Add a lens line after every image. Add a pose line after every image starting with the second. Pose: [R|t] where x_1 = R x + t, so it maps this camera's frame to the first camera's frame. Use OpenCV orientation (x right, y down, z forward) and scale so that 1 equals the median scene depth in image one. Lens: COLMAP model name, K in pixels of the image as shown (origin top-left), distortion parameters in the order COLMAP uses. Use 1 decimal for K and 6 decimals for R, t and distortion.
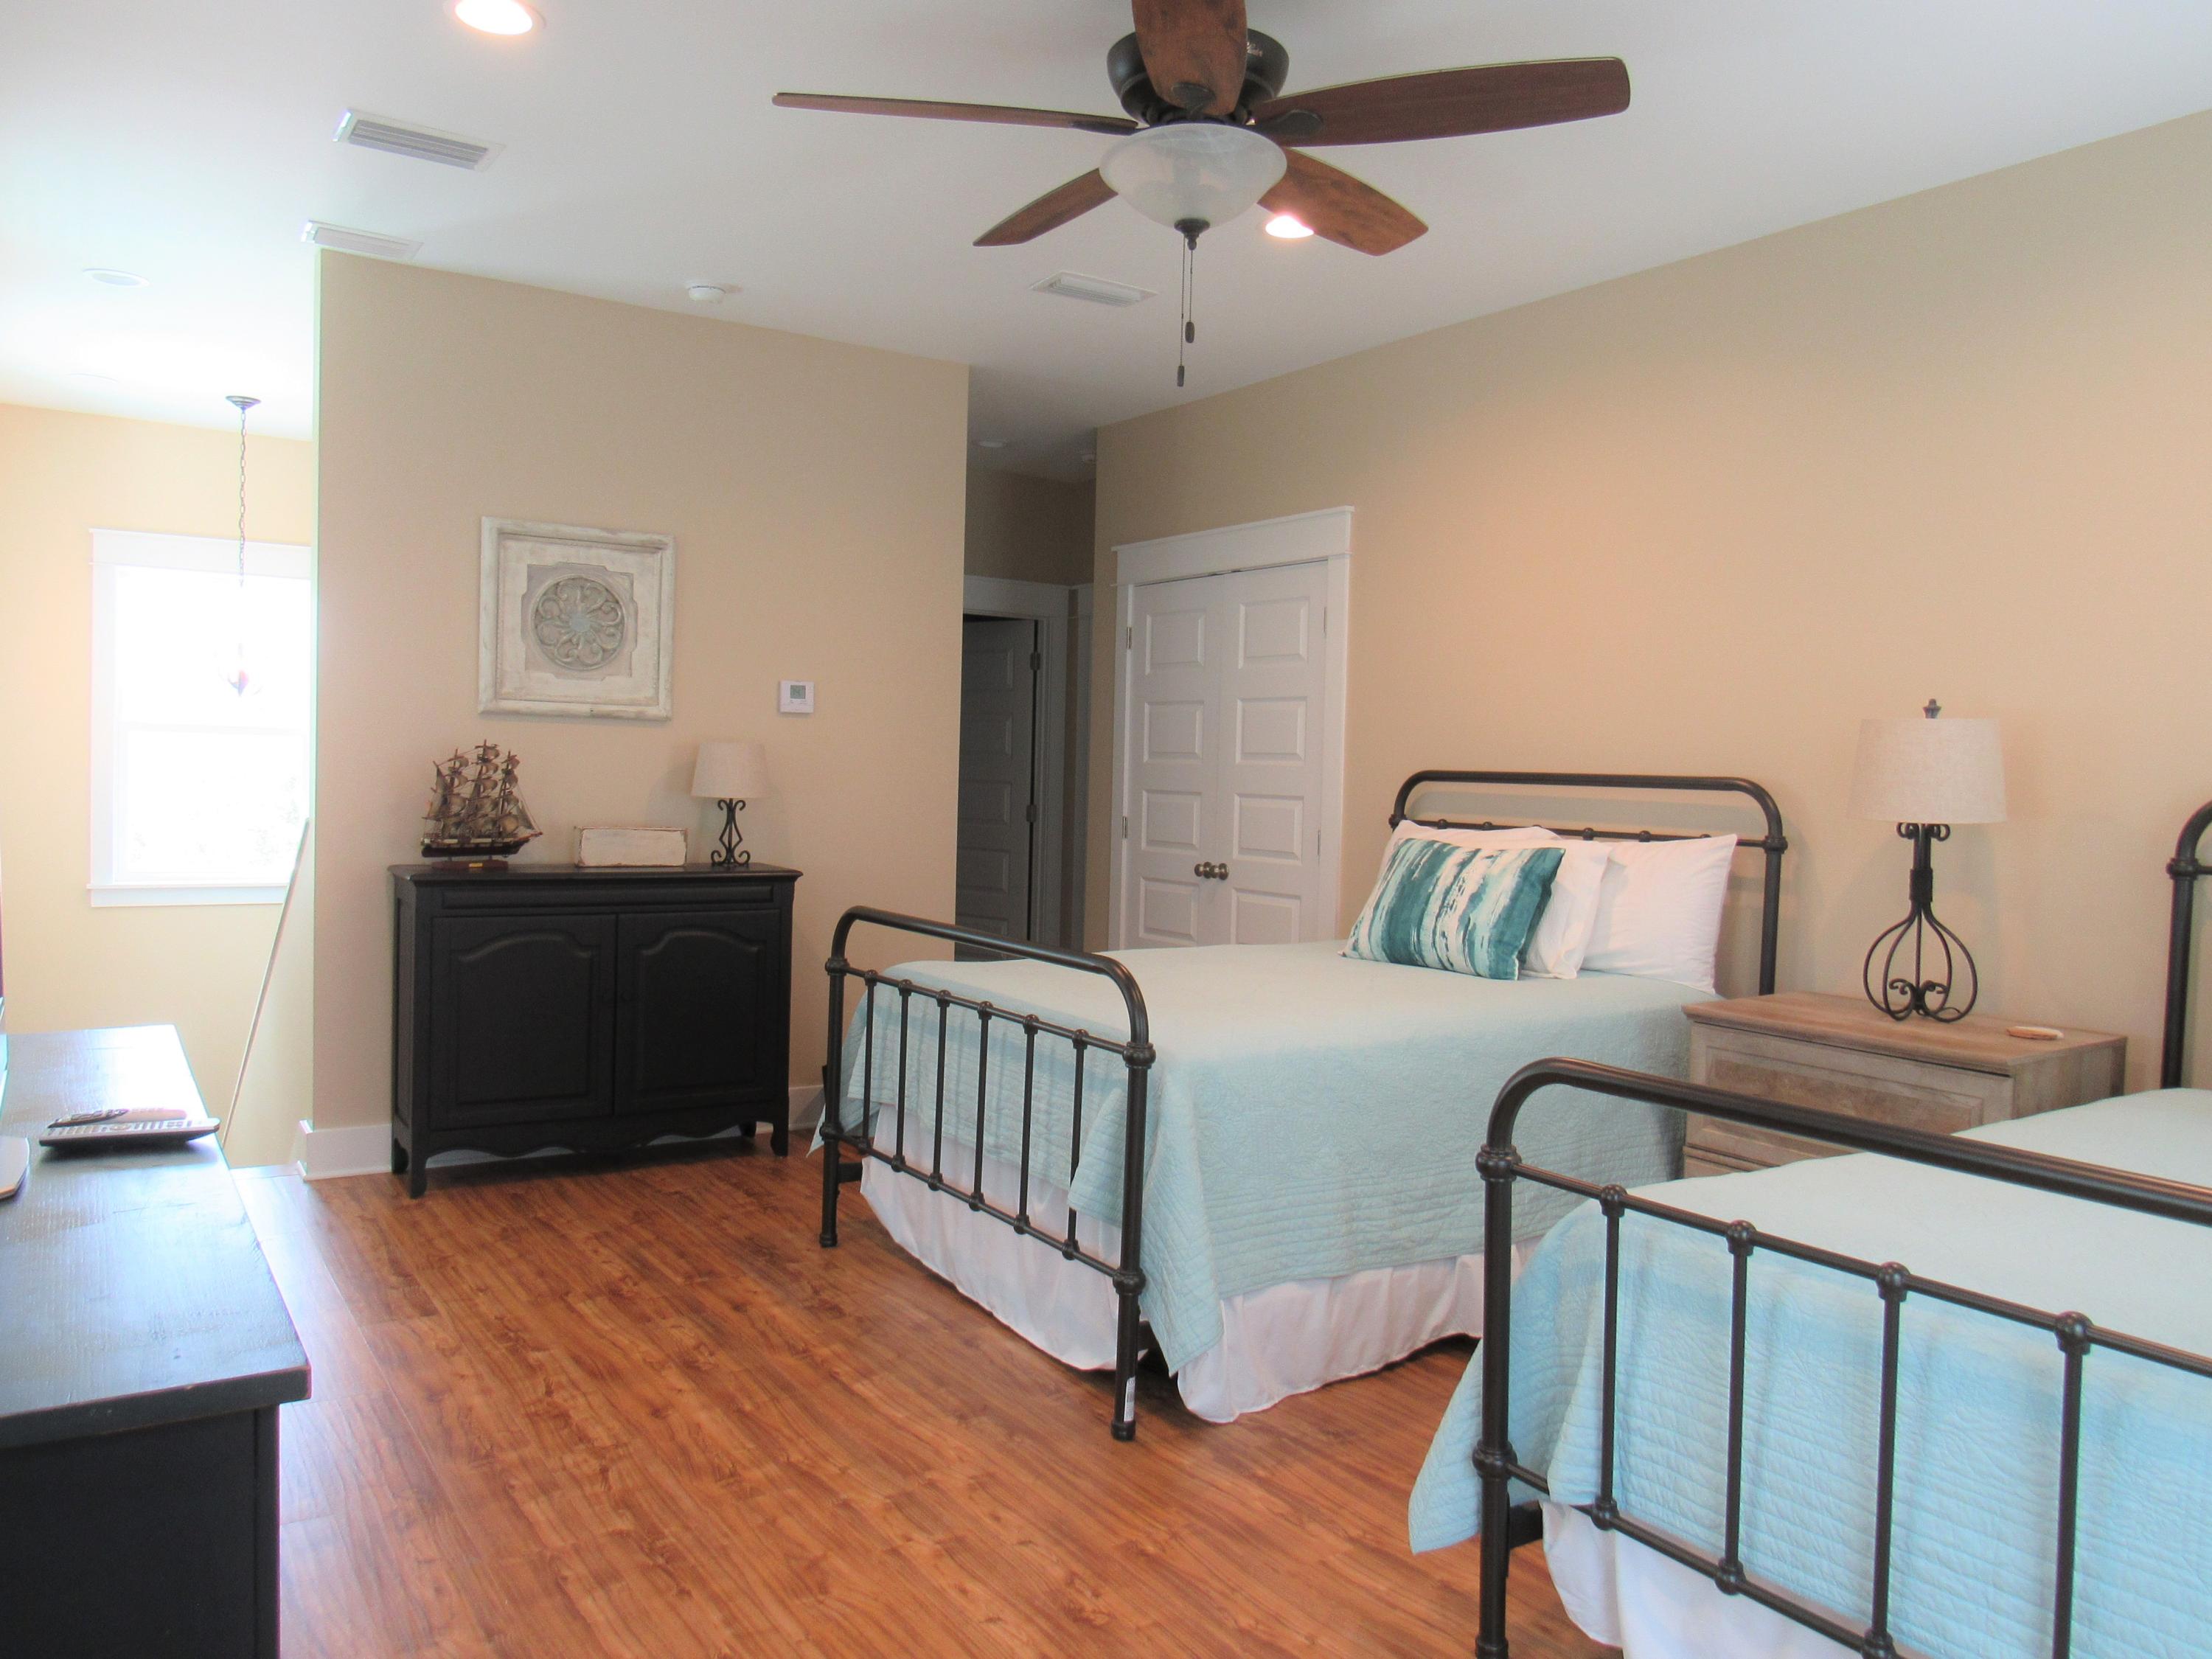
lens RADIAL K [[1615.8, 0, 1096.1], [0, 1615.8, 830.8], [0, 0, 1]] dist [-0.023664, 0.011518]
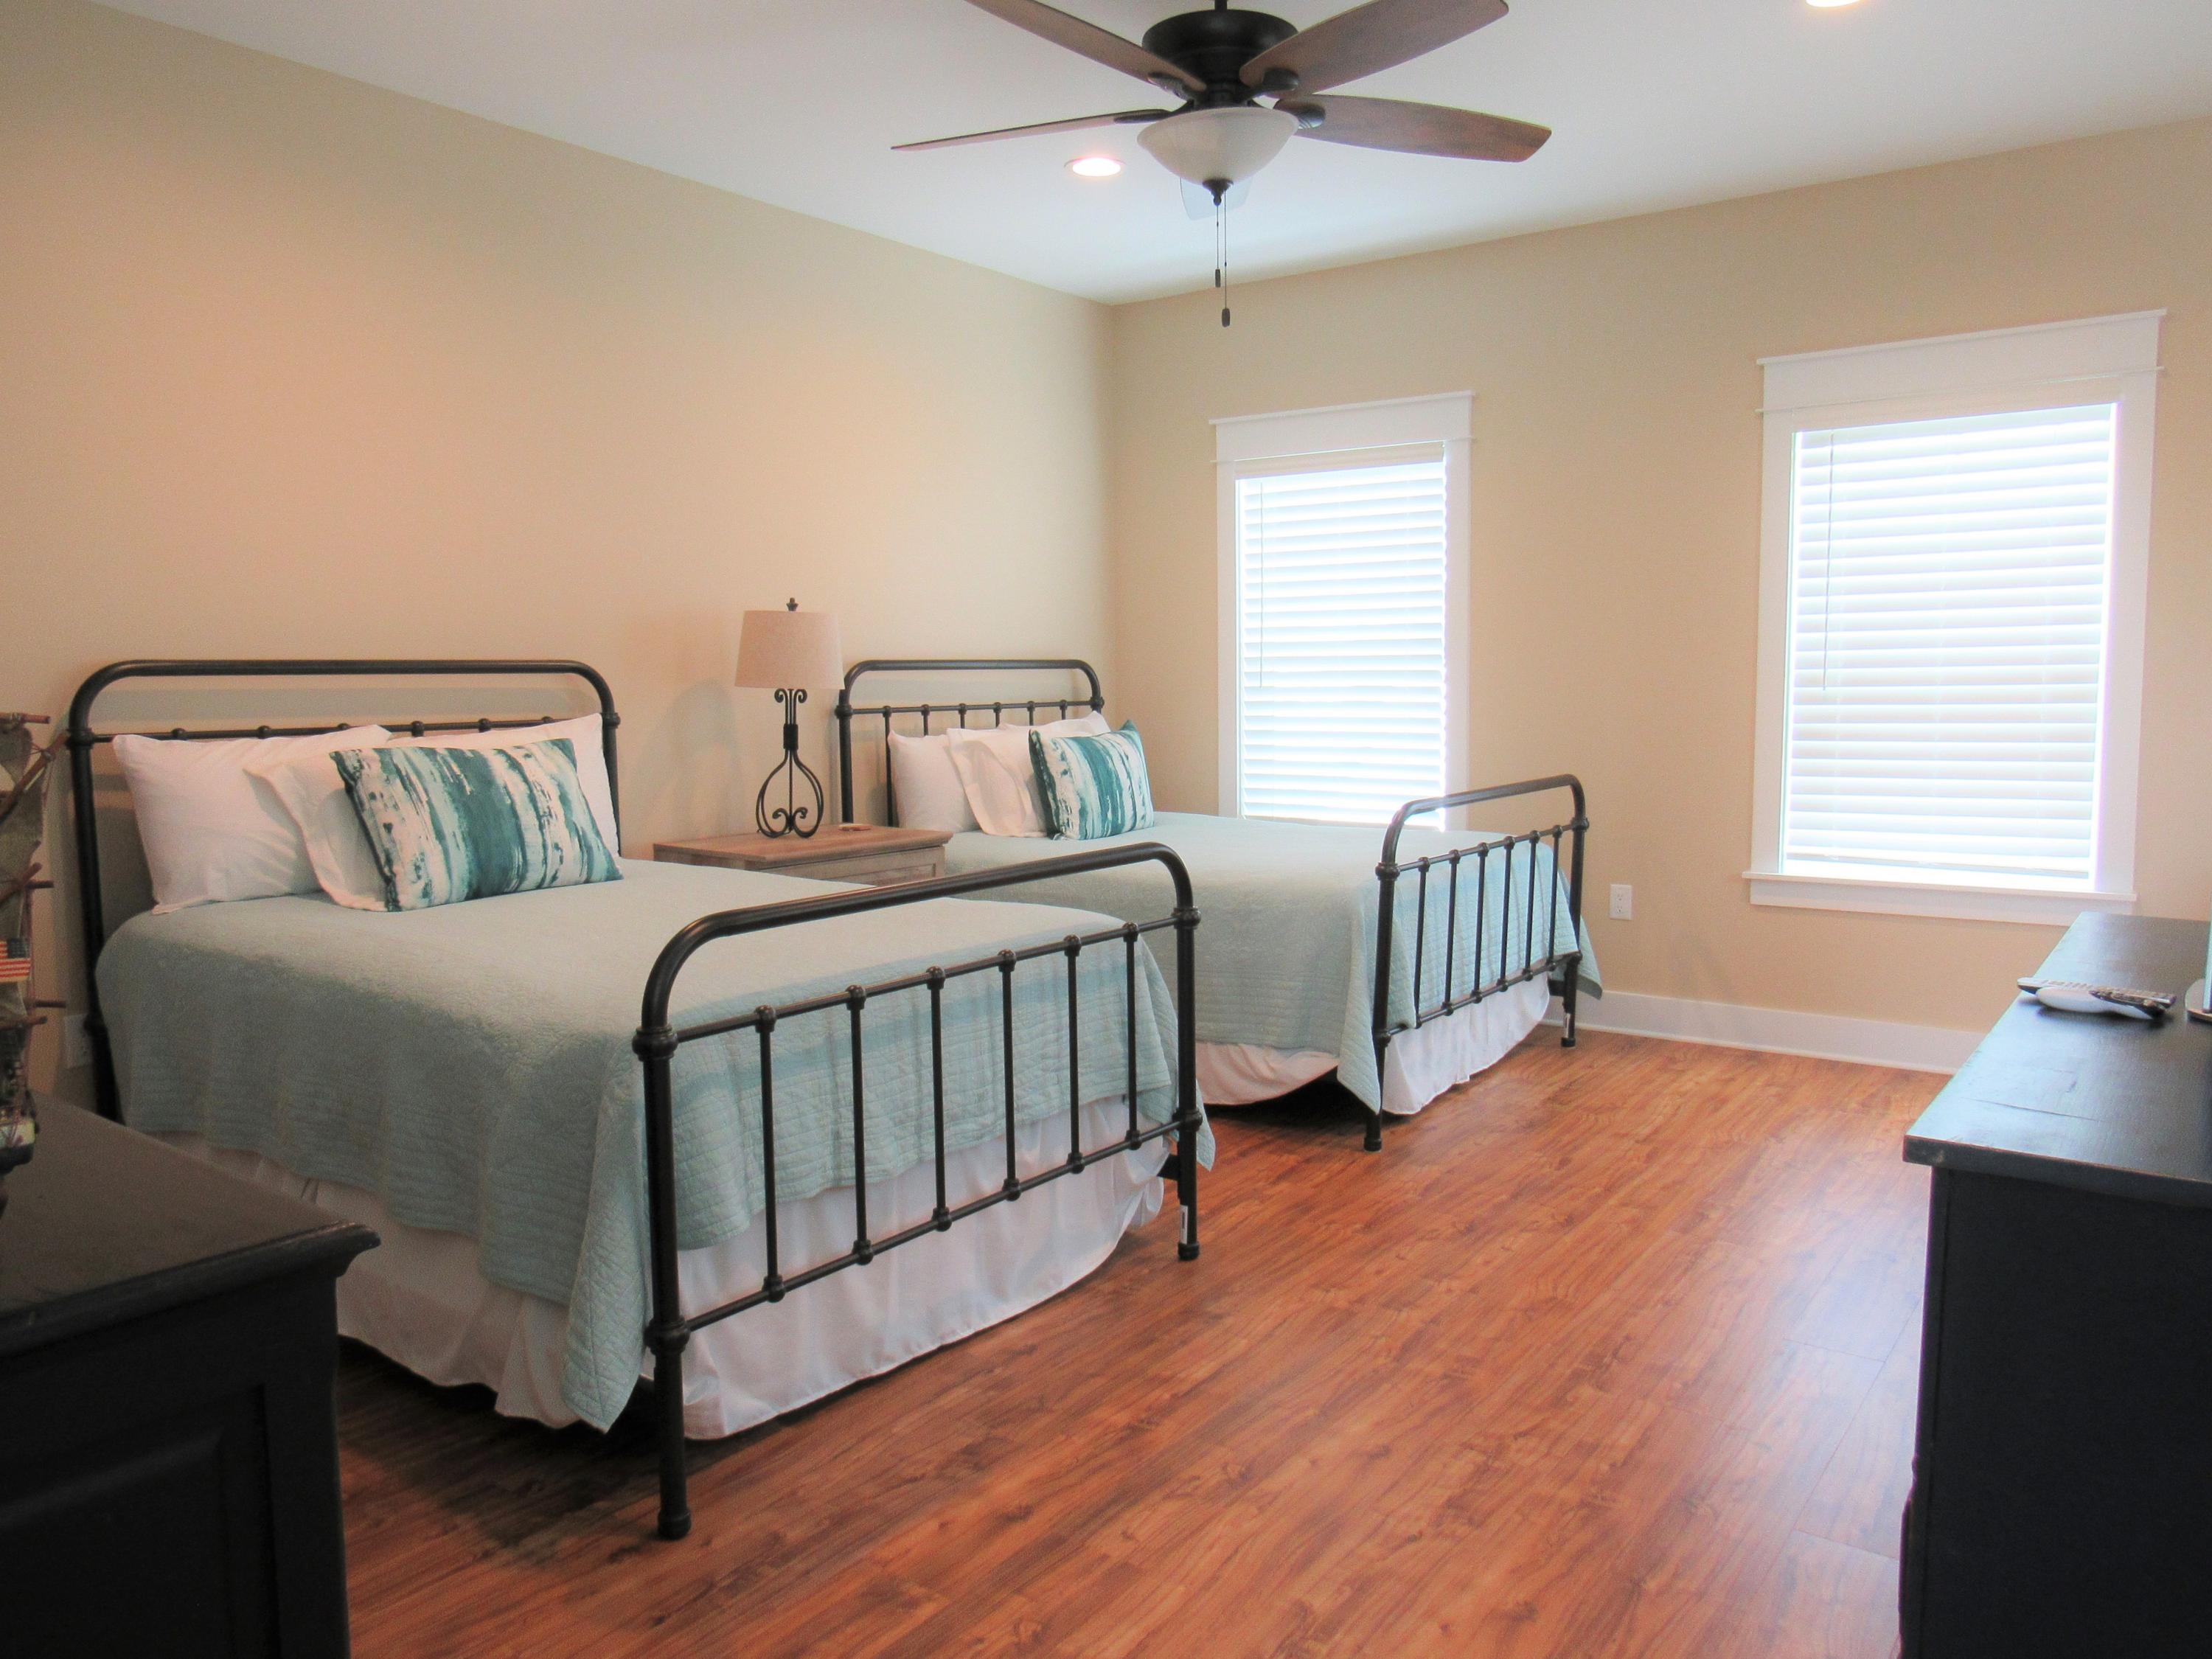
lens RADIAL K [[1615.8, 0, 1101.0], [0, 1615.8, 822.2], [0, 0, 1]] dist [-0.023664, 0.011518]
pose [[-0.354140, -0.116069, 0.927961, -0.887202], [0.032772, 0.990118, 0.136351, -0.074236], [-0.934618, 0.078698, -0.346837, 1.296284]]
